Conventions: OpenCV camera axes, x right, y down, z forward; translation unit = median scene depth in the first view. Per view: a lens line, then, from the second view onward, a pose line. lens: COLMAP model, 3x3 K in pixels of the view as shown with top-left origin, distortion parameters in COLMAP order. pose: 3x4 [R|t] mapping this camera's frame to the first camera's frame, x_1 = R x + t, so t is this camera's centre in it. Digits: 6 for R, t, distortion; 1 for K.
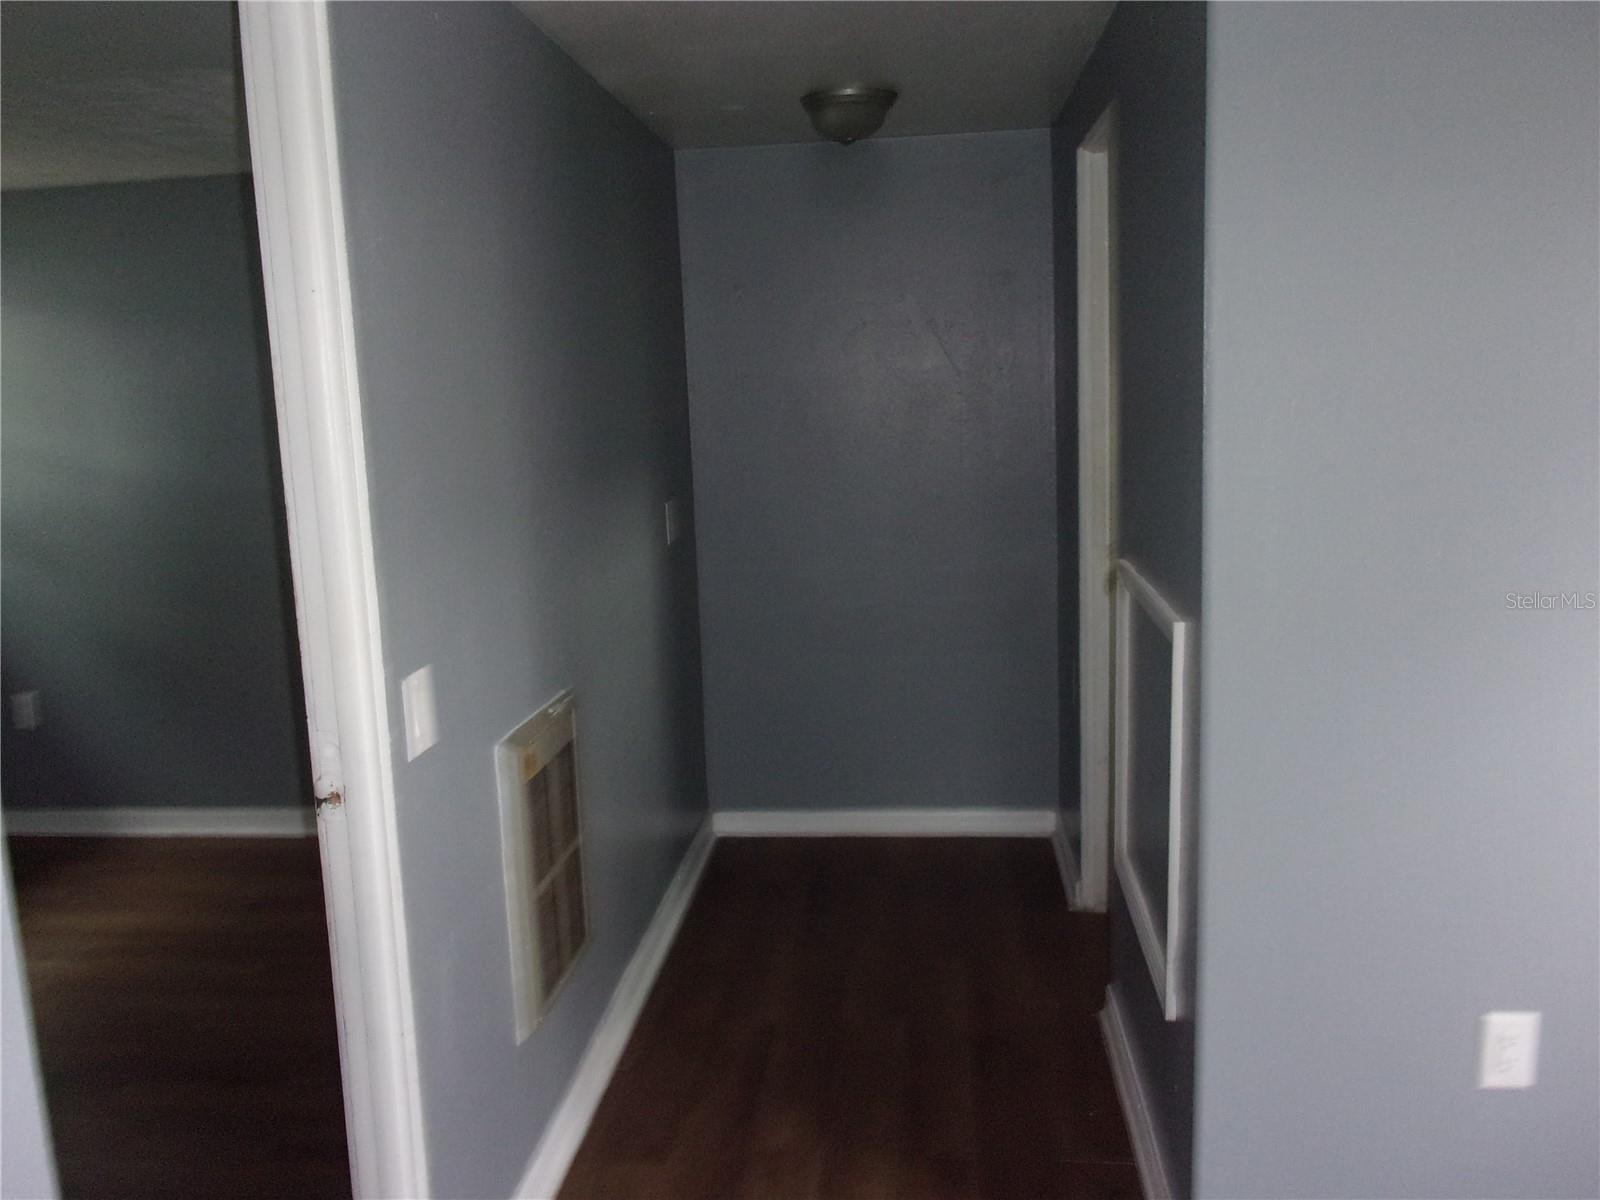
lens RADIAL K [[1313.0, 0, 800.0], [0, 1313.0, 600.0], [0, 0, 1]] dist [0.009964, -0.005364]
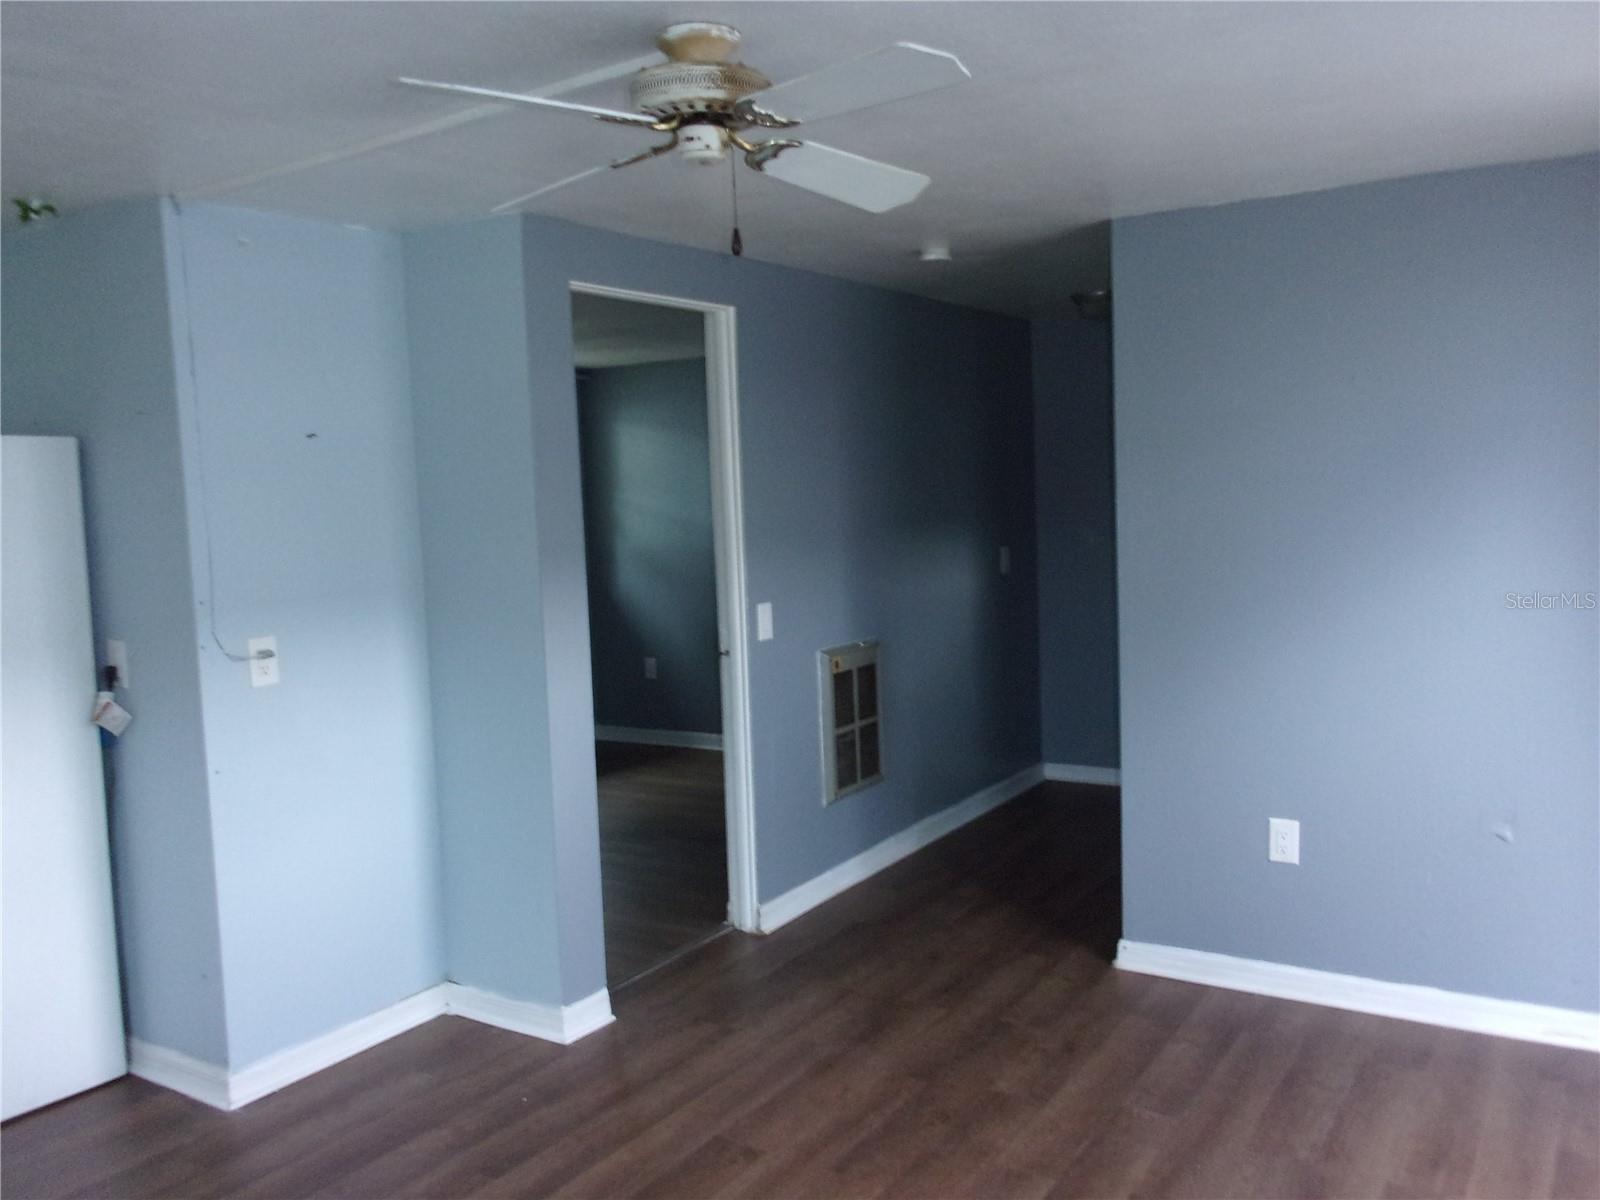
lens RADIAL K [[1338.0, 0, 792.9], [0, 1338.0, 604.5], [0, 0, 1]] dist [0.015508, -0.035597]
pose [[0.895132, 0.046971, -0.443321, 0.632604], [-0.069815, 0.996934, -0.035340, 0.108208], [0.440301, 0.062585, 0.895666, -0.860557]]
